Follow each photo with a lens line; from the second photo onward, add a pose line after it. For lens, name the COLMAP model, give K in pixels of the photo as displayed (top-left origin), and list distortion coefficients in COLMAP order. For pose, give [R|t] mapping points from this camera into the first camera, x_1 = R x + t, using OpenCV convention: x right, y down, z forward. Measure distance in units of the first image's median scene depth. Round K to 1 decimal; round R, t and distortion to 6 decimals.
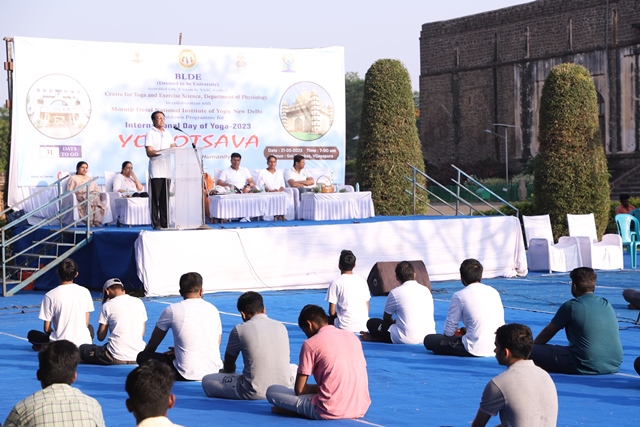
lens RADIAL K [[1787.2, 0, 318.5], [0, 1787.2, 212.7], [0, 0, 1]] dist [0.948006, 0.000000]
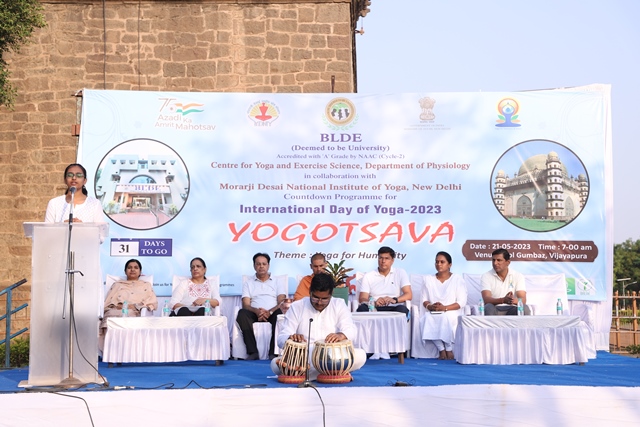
lens RADIAL K [[1126.7, 0, 320.4], [0, 1126.7, 219.9], [0, 0, 1]] dist [0.325271, 0.000000]
pose [[0.874498, -0.017536, -0.484712, 0.125747], [-0.023113, 0.996704, -0.077757, -0.011386], [0.484478, 0.079201, 0.871211, 0.628069]]
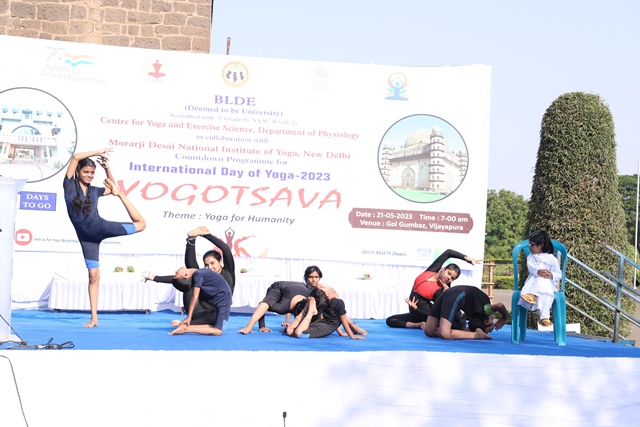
lens RADIAL K [[1126.7, 0, 321.6], [0, 1126.7, 214.4], [0, 0, 1]] dist [0.325271, 0.000000]
pose [[0.939524, 0.037808, -0.340389, 0.105115], [-0.058504, 0.996997, -0.050741, -0.012737], [0.337448, 0.067586, 0.938915, 0.611945]]
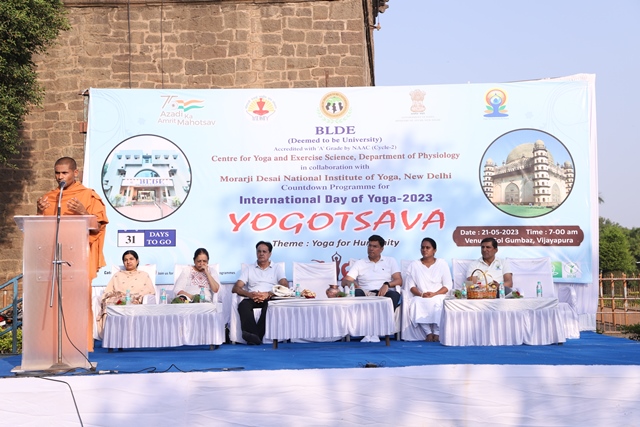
lens RADIAL K [[1079.0, 0, 318.7], [0, 1079.0, 222.6], [0, 0, 1]] dist [0.298098, 0.000000]
pose [[0.857233, -0.024344, -0.514353, 0.138793], [-0.010480, 0.997850, -0.064695, -0.011804], [0.514822, 0.060849, 0.855135, 0.635554]]
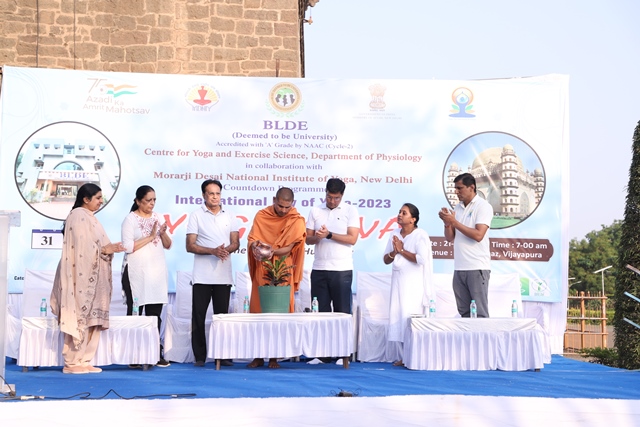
lens RADIAL K [[1136.4, 0, 320.5], [0, 1136.4, 218.0], [0, 0, 1]] dist [0.331527, 0.000000]
pose [[0.896564, -0.003421, -0.442901, 0.115665], [-0.034263, 0.996438, -0.077054, -0.012437], [0.441587, 0.084258, 0.893253, 0.649424]]
